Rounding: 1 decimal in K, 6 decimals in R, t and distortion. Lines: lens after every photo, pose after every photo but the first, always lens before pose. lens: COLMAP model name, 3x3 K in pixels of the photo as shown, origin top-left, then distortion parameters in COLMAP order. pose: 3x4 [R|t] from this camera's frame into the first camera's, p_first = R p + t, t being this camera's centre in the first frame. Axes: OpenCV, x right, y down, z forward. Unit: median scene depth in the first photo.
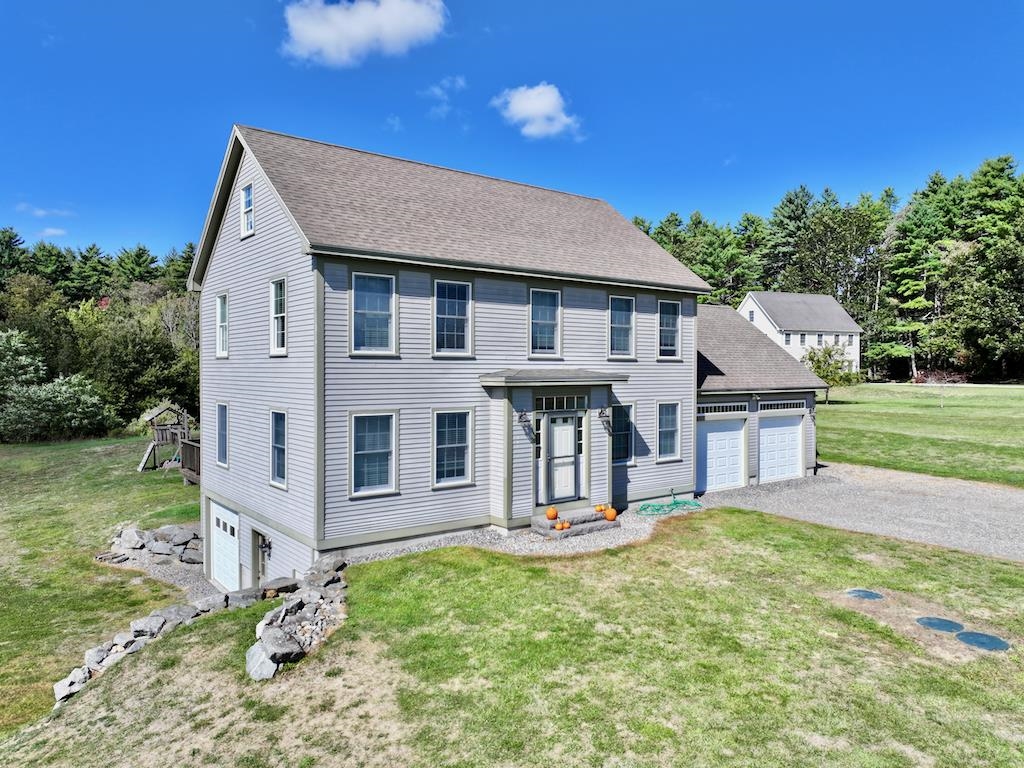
lens RADIAL K [[718.6, 0, 521.5], [0, 718.6, 381.4], [0, 0, 1]] dist [0.003686, 0.005082]
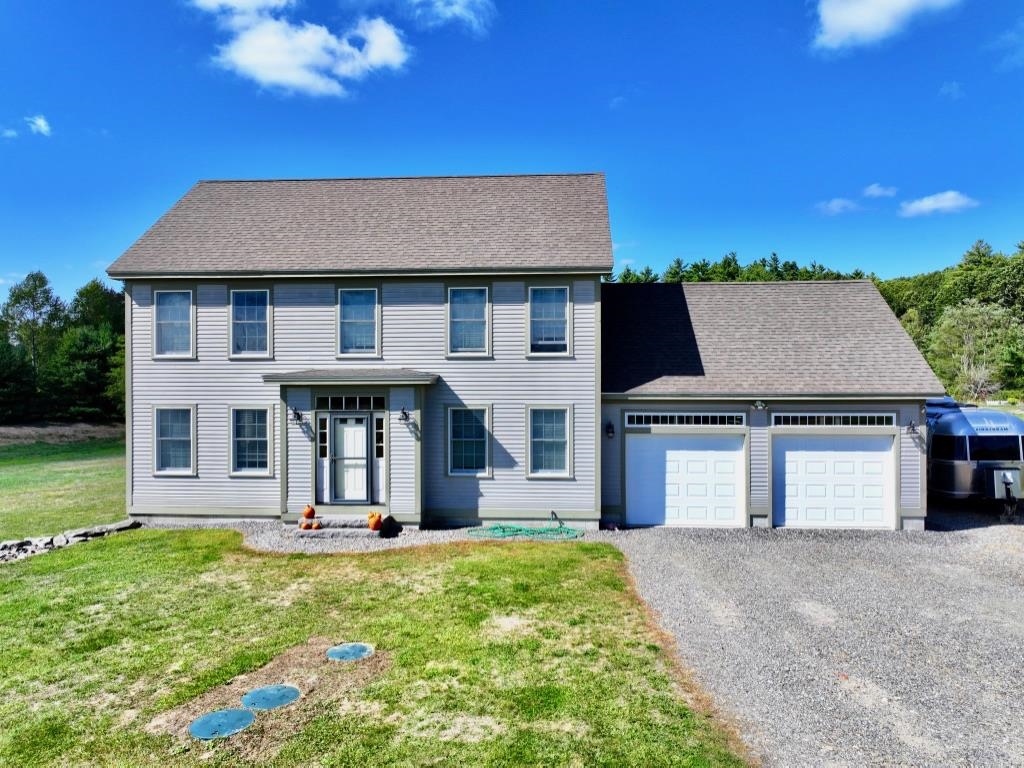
lens RADIAL K [[706.0, 0, 512.0], [0, 706.0, 384.0], [0, 0, 1]] dist [-0.004605, -0.003495]
pose [[0.749369, -0.005106, -0.662133, 0.846326], [-0.007397, 0.999843, -0.016082, 0.018143], [0.662112, 0.016949, 0.749214, 0.421296]]
